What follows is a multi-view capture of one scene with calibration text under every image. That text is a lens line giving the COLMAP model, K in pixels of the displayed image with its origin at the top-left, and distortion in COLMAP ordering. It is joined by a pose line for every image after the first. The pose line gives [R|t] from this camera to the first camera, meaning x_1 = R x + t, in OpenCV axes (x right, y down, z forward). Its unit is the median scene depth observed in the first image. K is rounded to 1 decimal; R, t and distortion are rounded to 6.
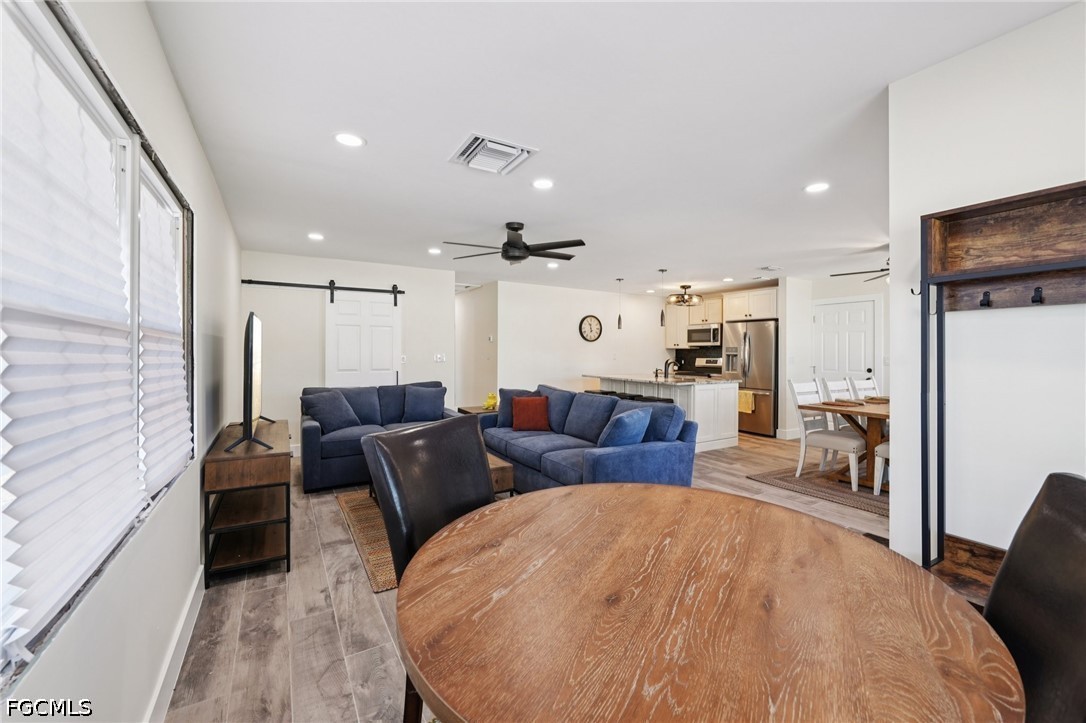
lens RADIAL K [[442.5, 0, 542.9], [0, 442.5, 350.6], [0, 0, 1]] dist [-0.005349, -0.000330]
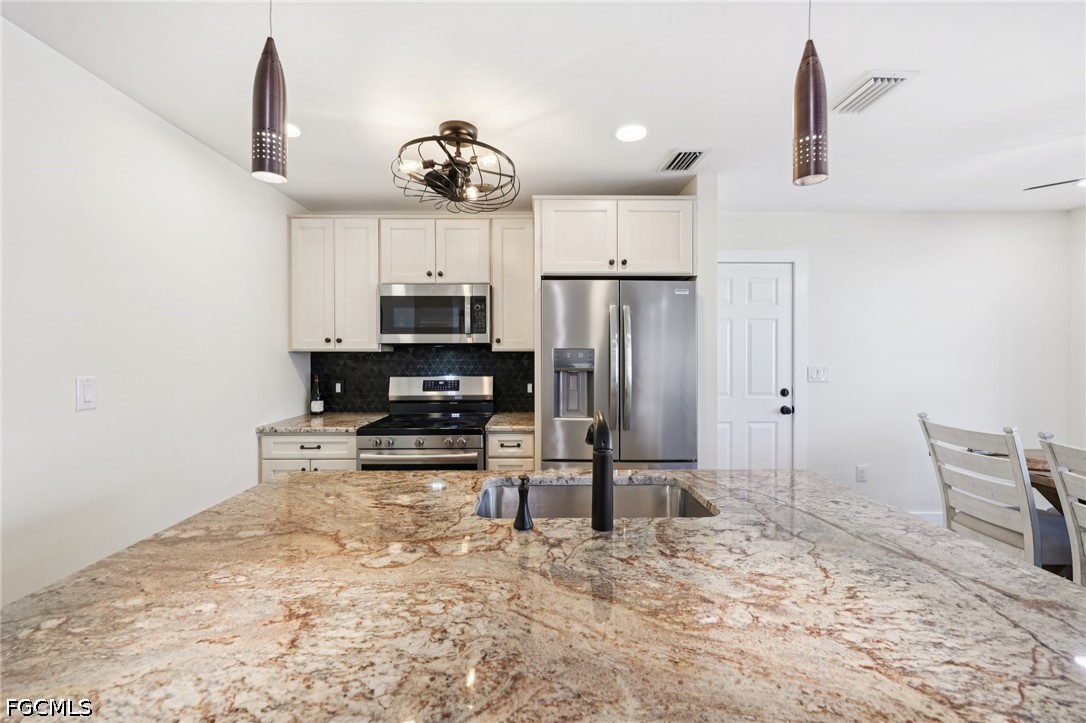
lens RADIAL K [[442.5, 0, 542.9], [0, 442.5, 350.6], [0, 0, 1]] dist [-0.005349, -0.000330]
pose [[0.499907, -0.004548, 0.866067, 0.108202], [0.001665, 0.999989, 0.004291, -0.007521], [-0.866078, -0.000703, 0.499909, 0.836054]]
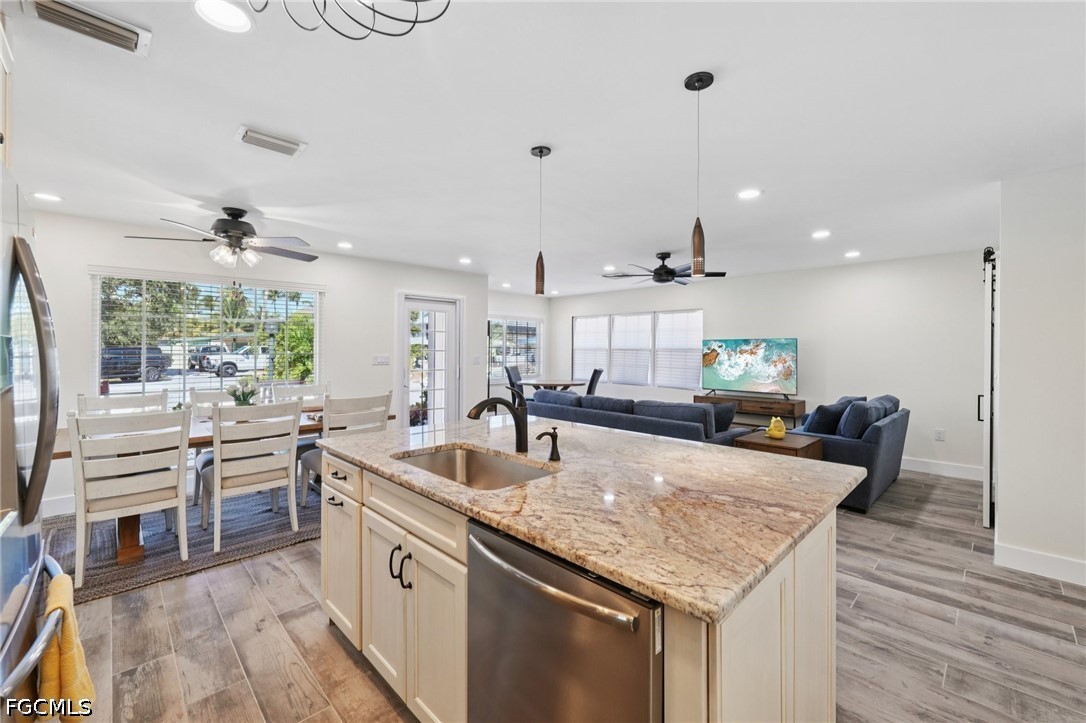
lens RADIAL K [[446.1, 0, 541.5], [0, 446.1, 350.9], [0, 0, 1]] dist [0.001969, -0.000267]
pose [[-0.973427, -0.010465, -0.228758, 0.300863], [-0.010821, 0.999941, 0.000303, -0.004963], [0.228742, 0.002770, -0.973483, 1.153988]]
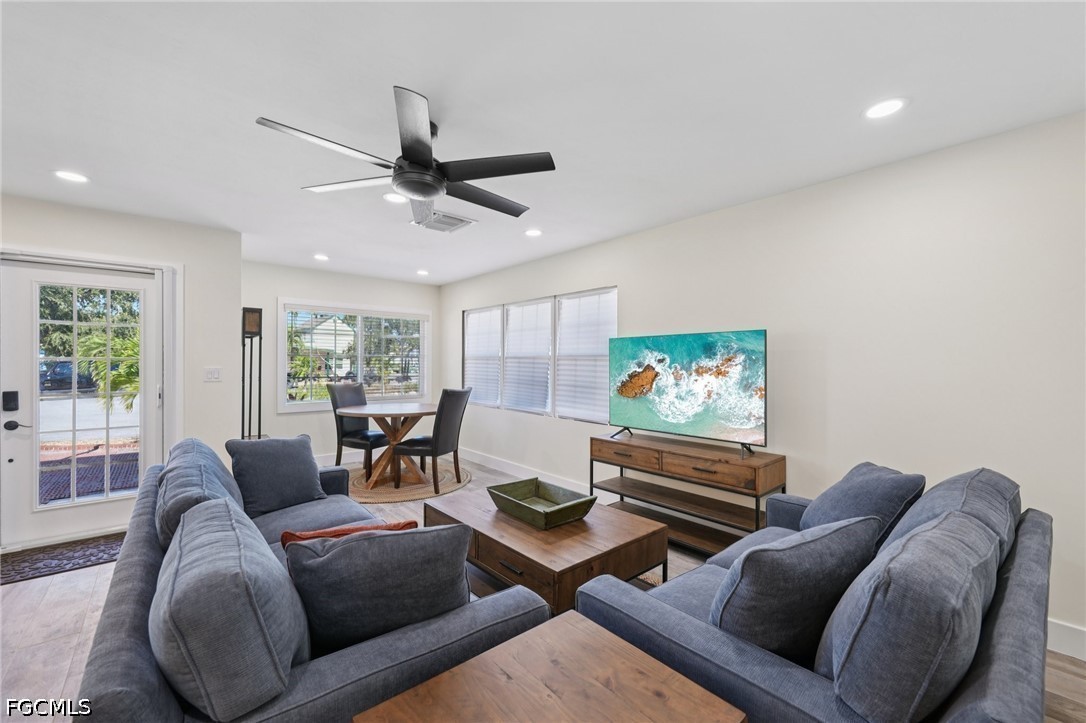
lens RADIAL K [[440.9, 0, 542.5], [0, 440.9, 354.0], [0, 0, 1]] dist [0.000313, -0.000056]
pose [[-0.985709, -0.008379, -0.168250, -0.065553], [-0.005219, 0.999802, -0.019213, -0.002135], [0.168378, -0.018060, -0.985557, 0.832108]]
